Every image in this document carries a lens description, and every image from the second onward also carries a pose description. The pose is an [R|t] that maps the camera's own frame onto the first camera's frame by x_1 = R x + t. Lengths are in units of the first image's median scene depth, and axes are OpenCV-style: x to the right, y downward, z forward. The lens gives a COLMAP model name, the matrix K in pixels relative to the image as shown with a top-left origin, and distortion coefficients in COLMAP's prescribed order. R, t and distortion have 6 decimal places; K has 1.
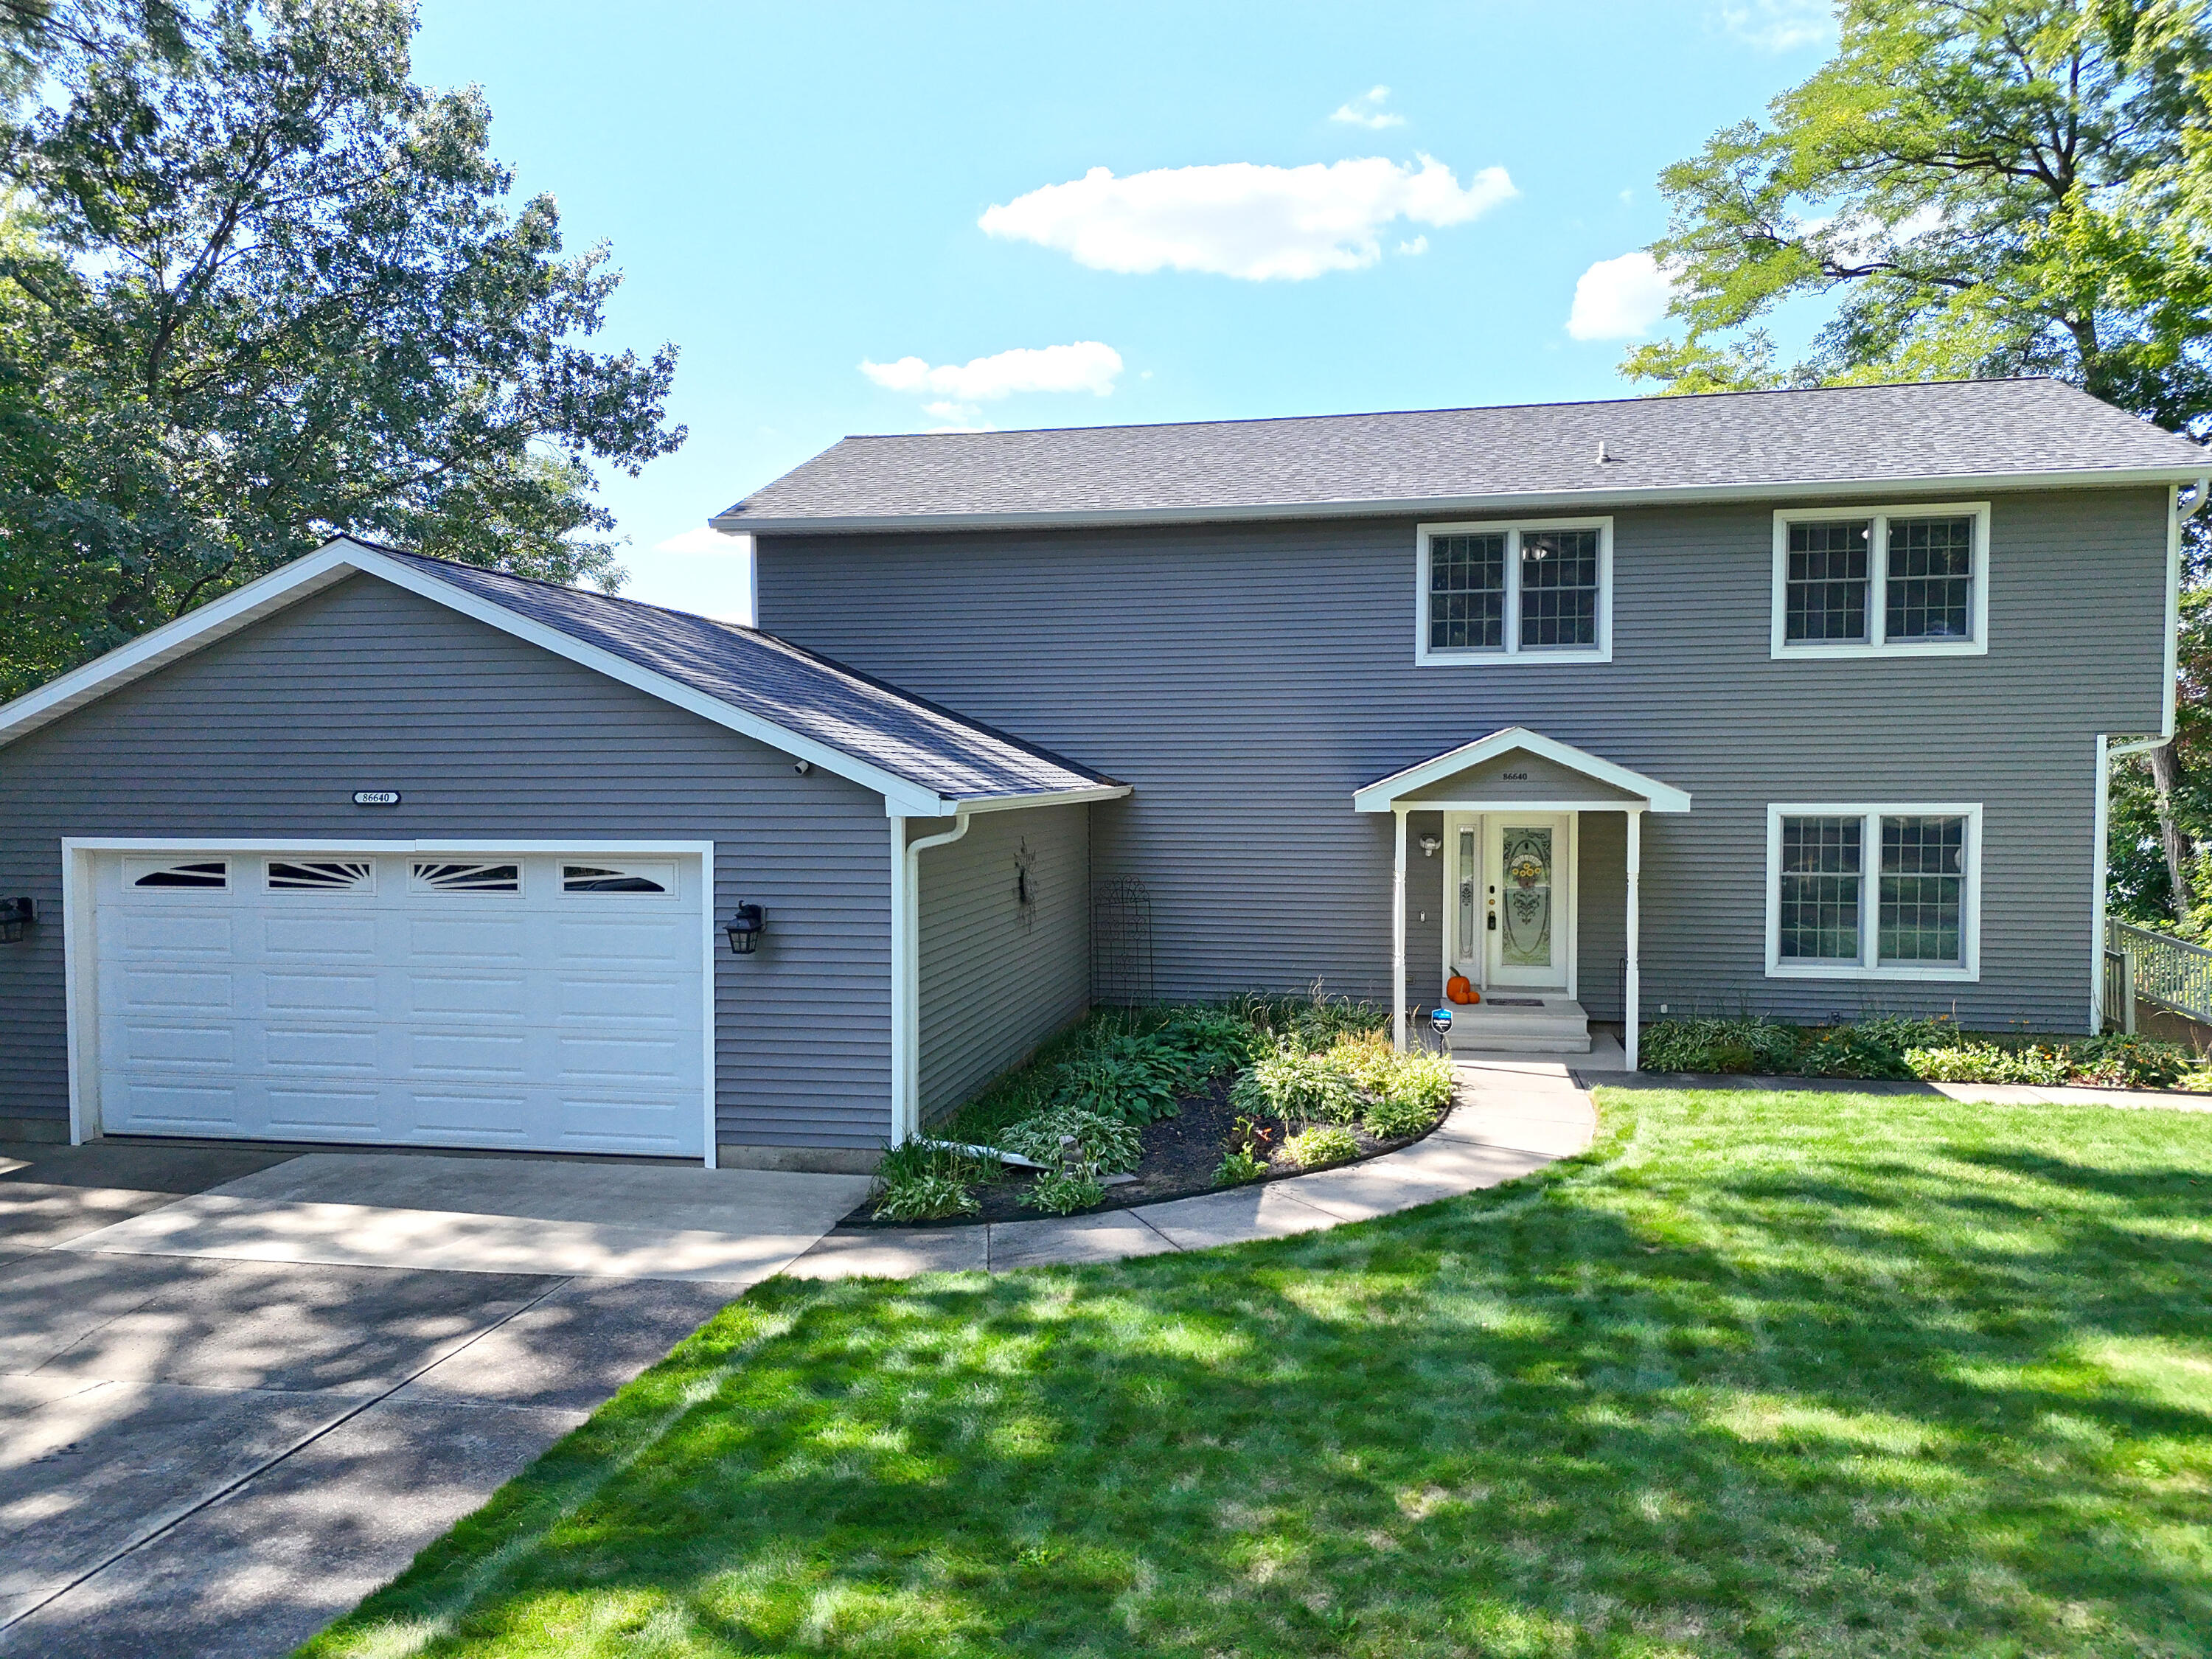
lens RADIAL K [[1540.3, 0, 1119.3], [0, 1540.3, 831.6], [0, 0, 1]] dist [0.081993, -0.083259]
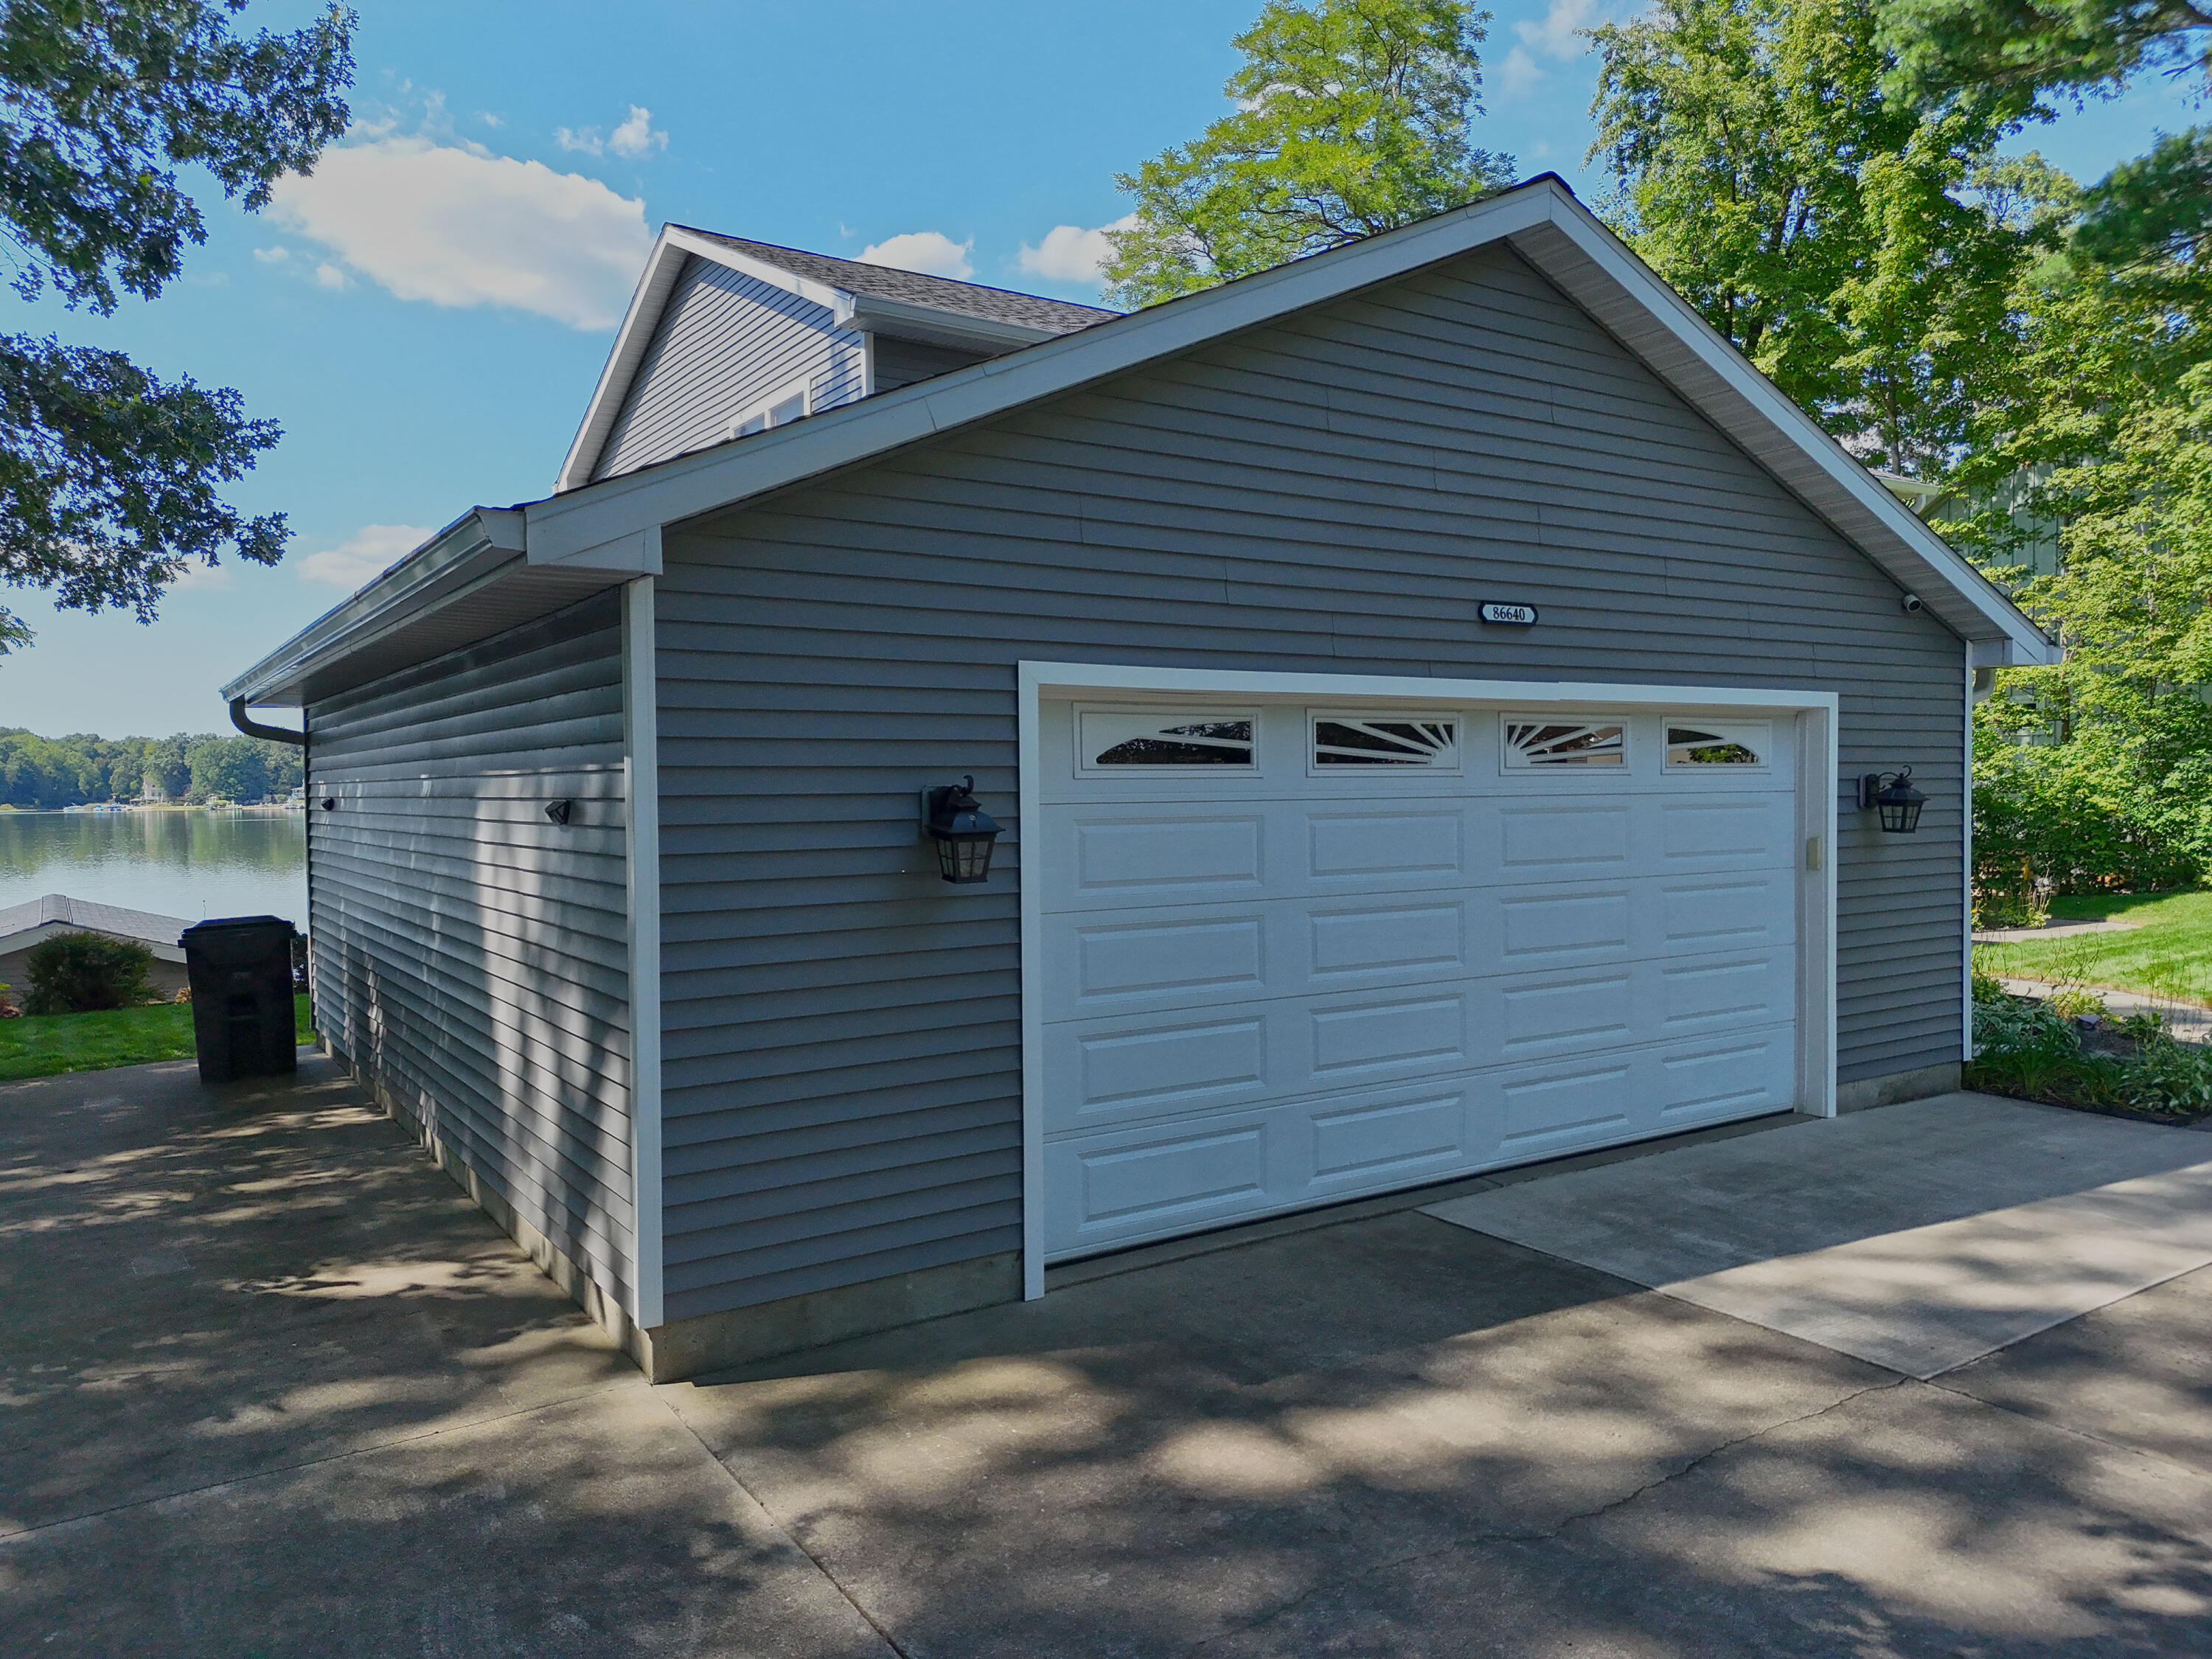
lens RADIAL K [[1566.3, 0, 1112.7], [0, 1566.3, 838.1], [0, 0, 1]] dist [0.036057, 0.001364]
pose [[0.717716, -0.028238, 0.695763, -0.751752], [0.036728, 0.999322, 0.002672, 0.044082], [-0.695366, 0.023637, 0.718267, 0.482511]]
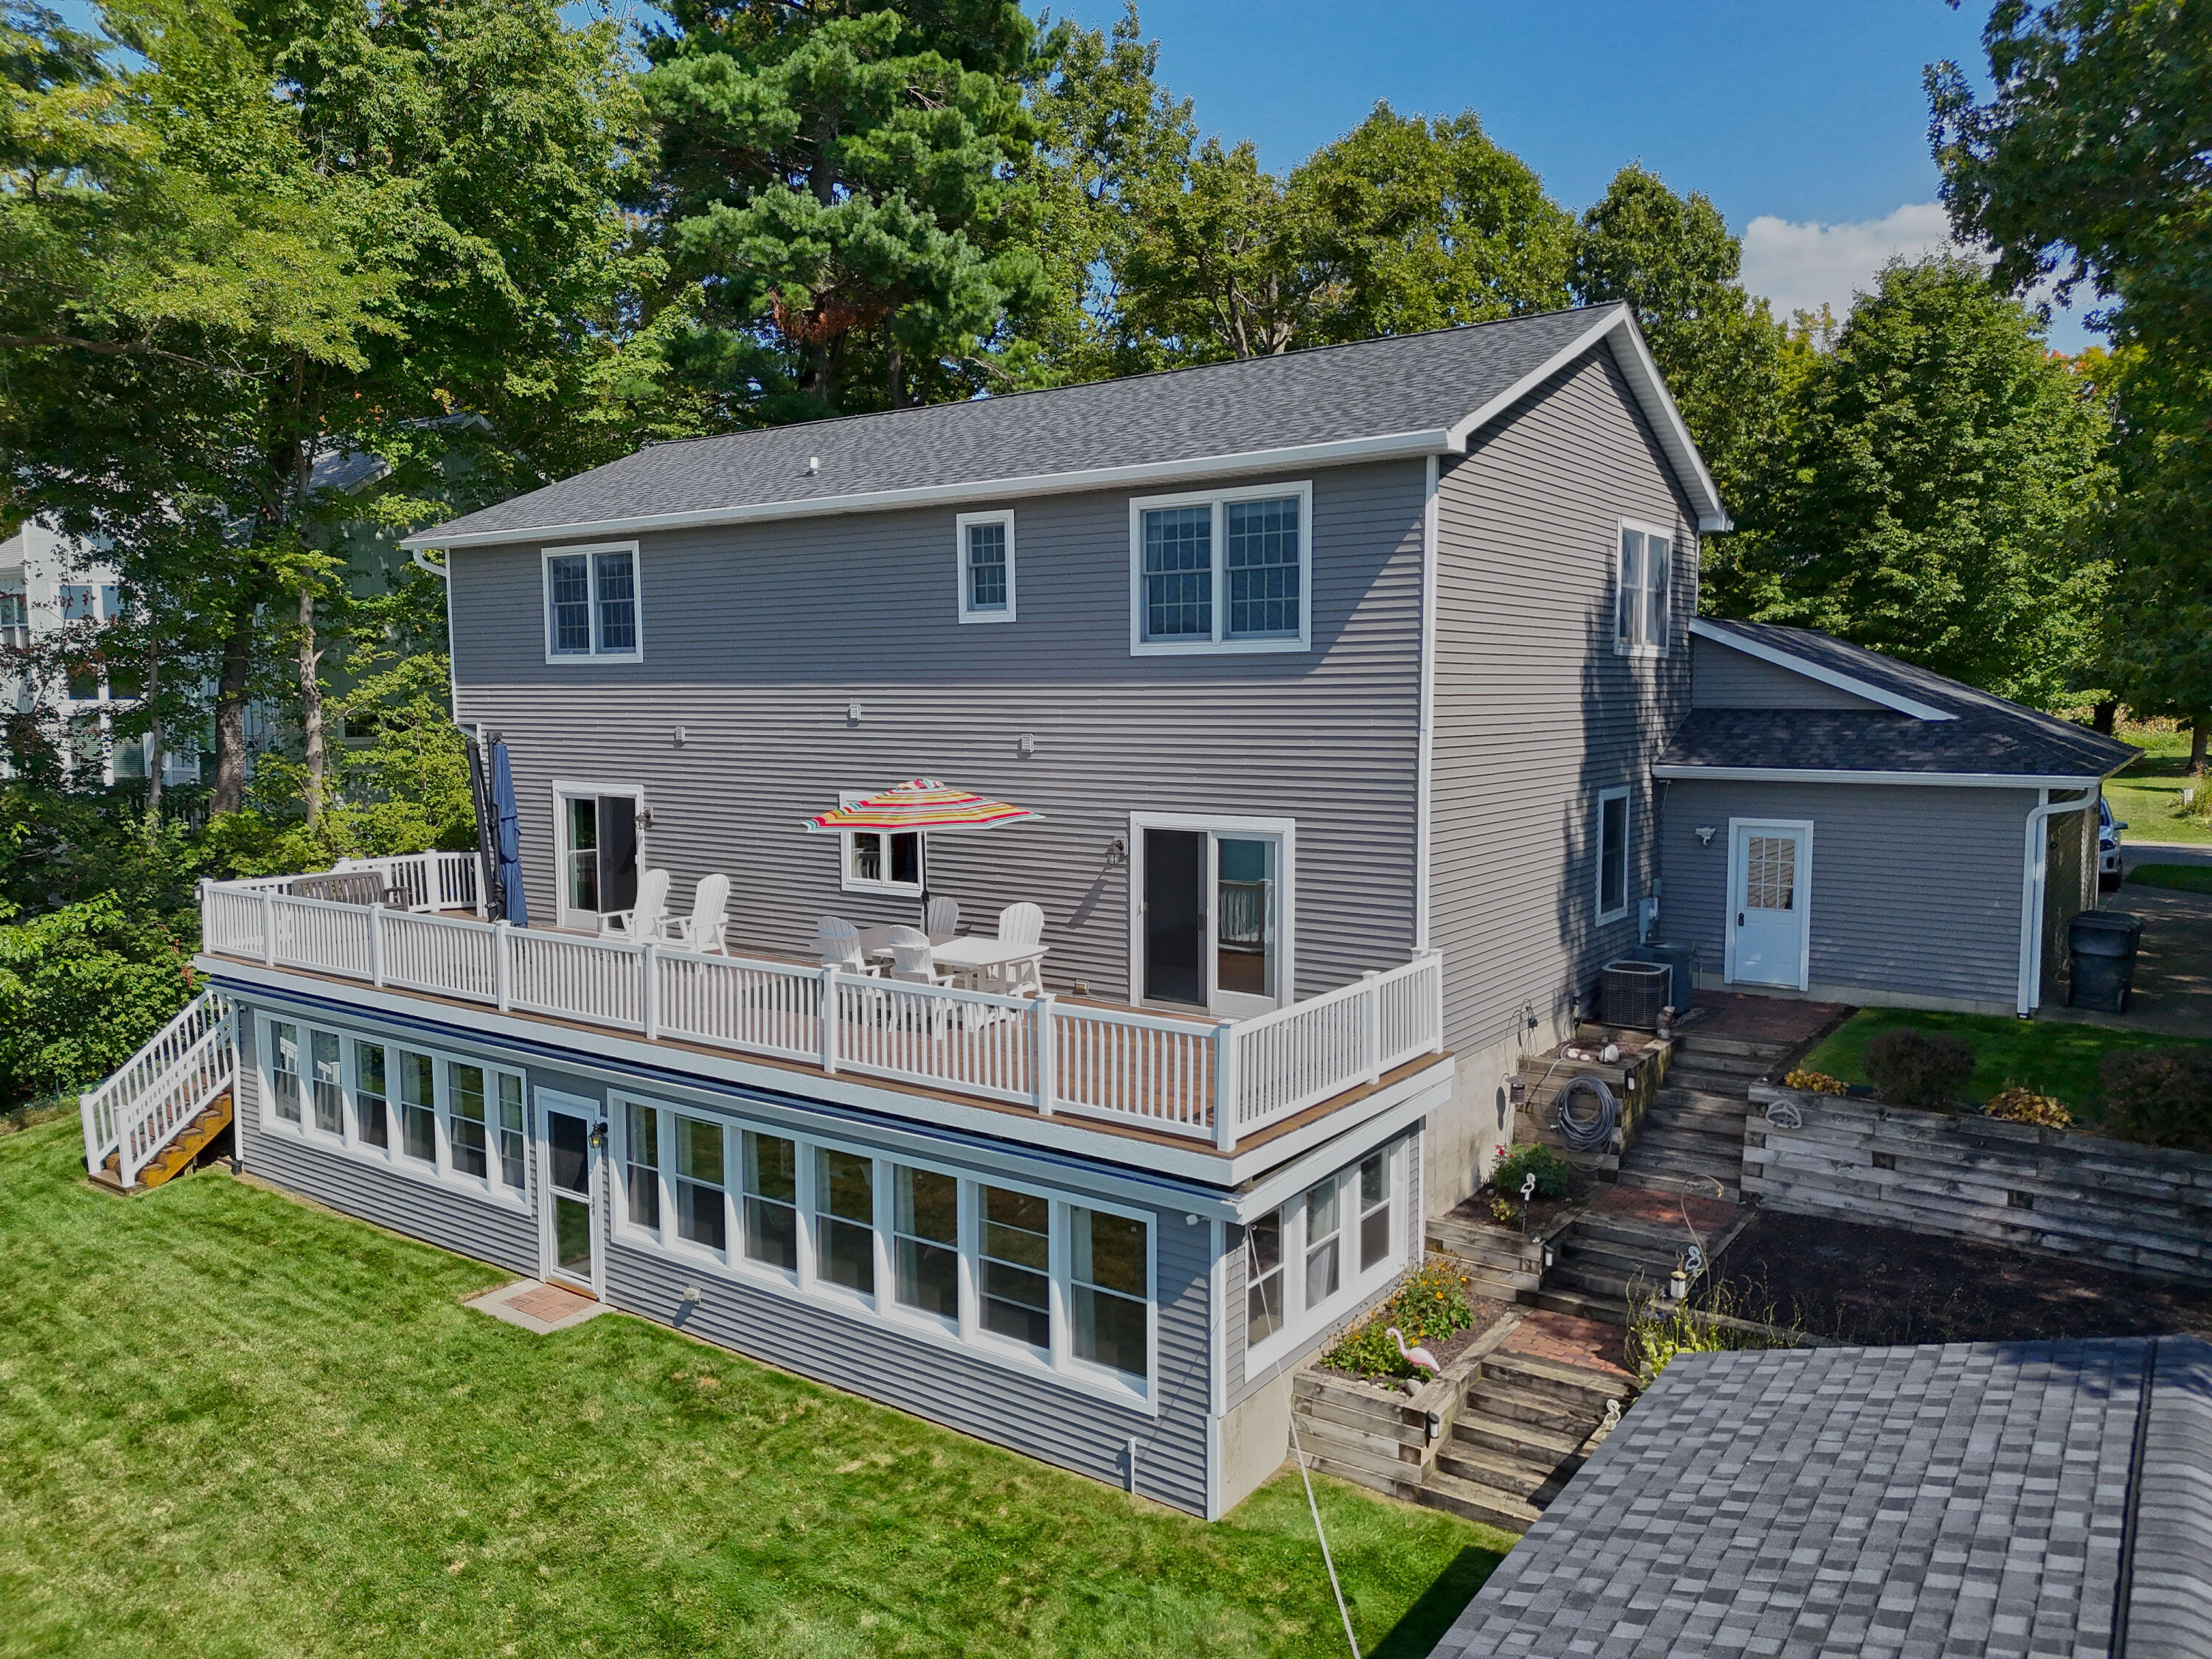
lens RADIAL K [[1540.3, 0, 1119.3], [0, 1540.3, 831.6], [0, 0, 1]] dist [0.081993, -0.083259]
pose [[0.908374, 0.036206, -0.416587, 0.820442], [-0.013983, 0.998317, 0.056275, -0.059364], [0.417924, -0.045293, 0.907352, 0.152448]]
